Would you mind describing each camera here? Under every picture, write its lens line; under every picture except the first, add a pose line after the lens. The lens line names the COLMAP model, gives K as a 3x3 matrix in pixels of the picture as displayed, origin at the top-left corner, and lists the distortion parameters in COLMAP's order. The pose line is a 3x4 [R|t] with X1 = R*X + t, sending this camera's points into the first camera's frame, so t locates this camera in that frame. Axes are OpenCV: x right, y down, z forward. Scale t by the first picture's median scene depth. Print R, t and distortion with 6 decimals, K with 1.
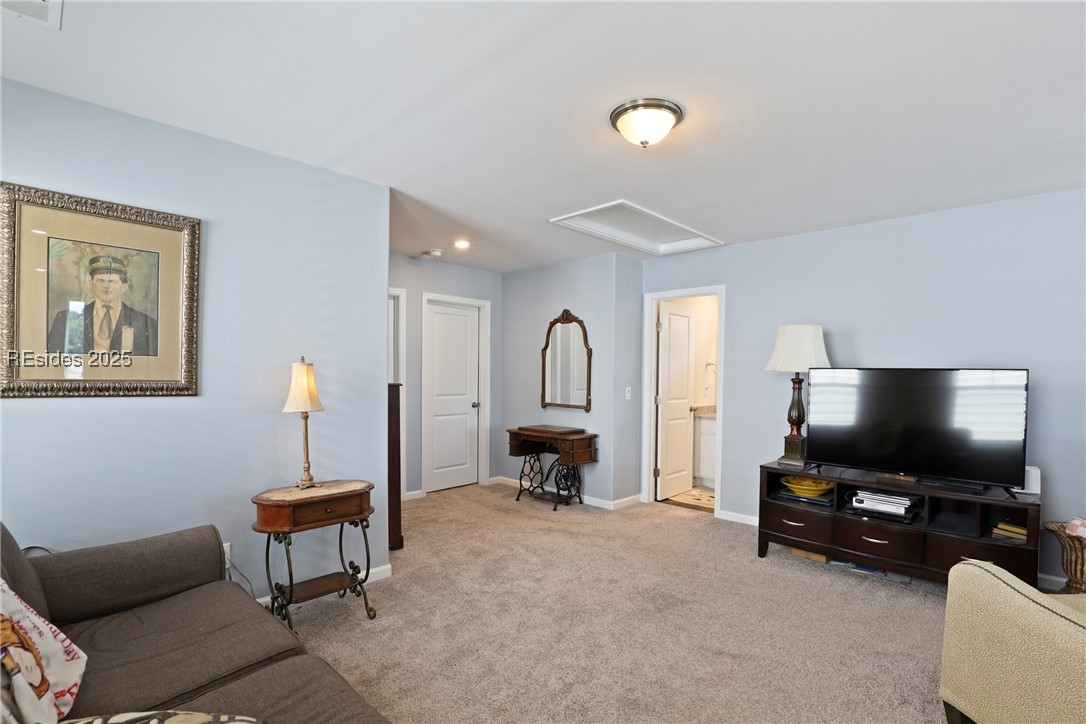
lens RADIAL K [[508.5, 0, 553.6], [0, 508.5, 373.6], [0, 0, 1]] dist [-0.015882, 0.000214]
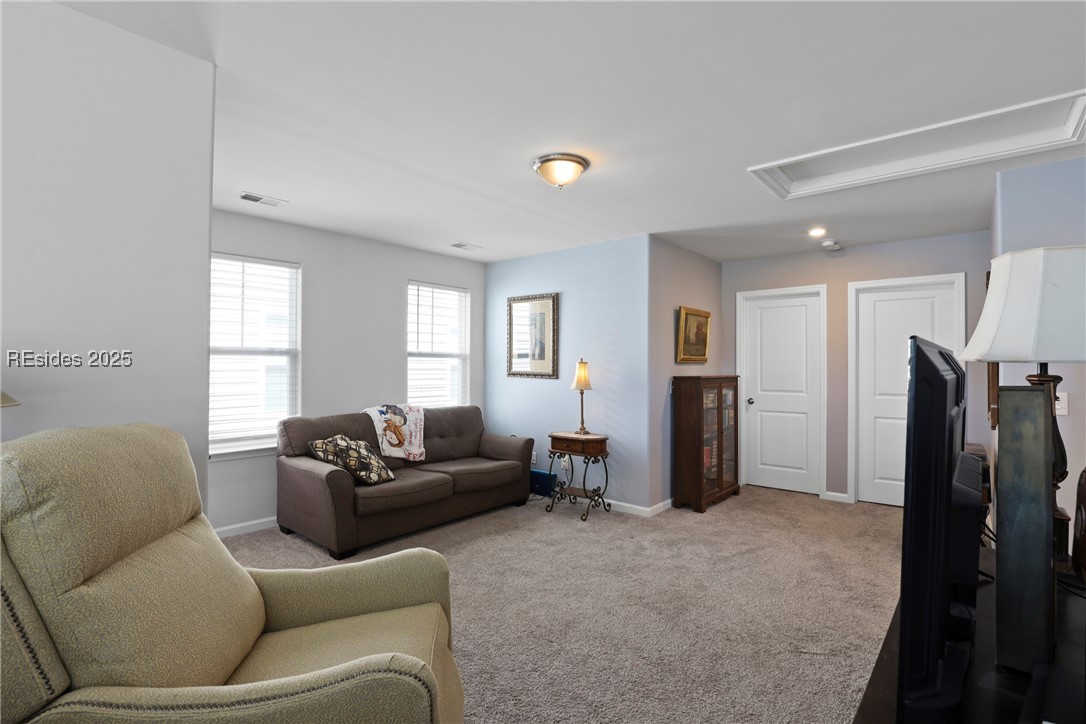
lens RADIAL K [[508.5, 0, 552.1], [0, 508.5, 354.9], [0, 0, 1]] dist [-0.015882, 0.000214]
pose [[0.072934, -0.031881, -0.996827, 1.222541], [-0.006961, 0.999448, -0.032474, 0.012515], [0.997313, 0.009307, 0.072671, 0.758639]]
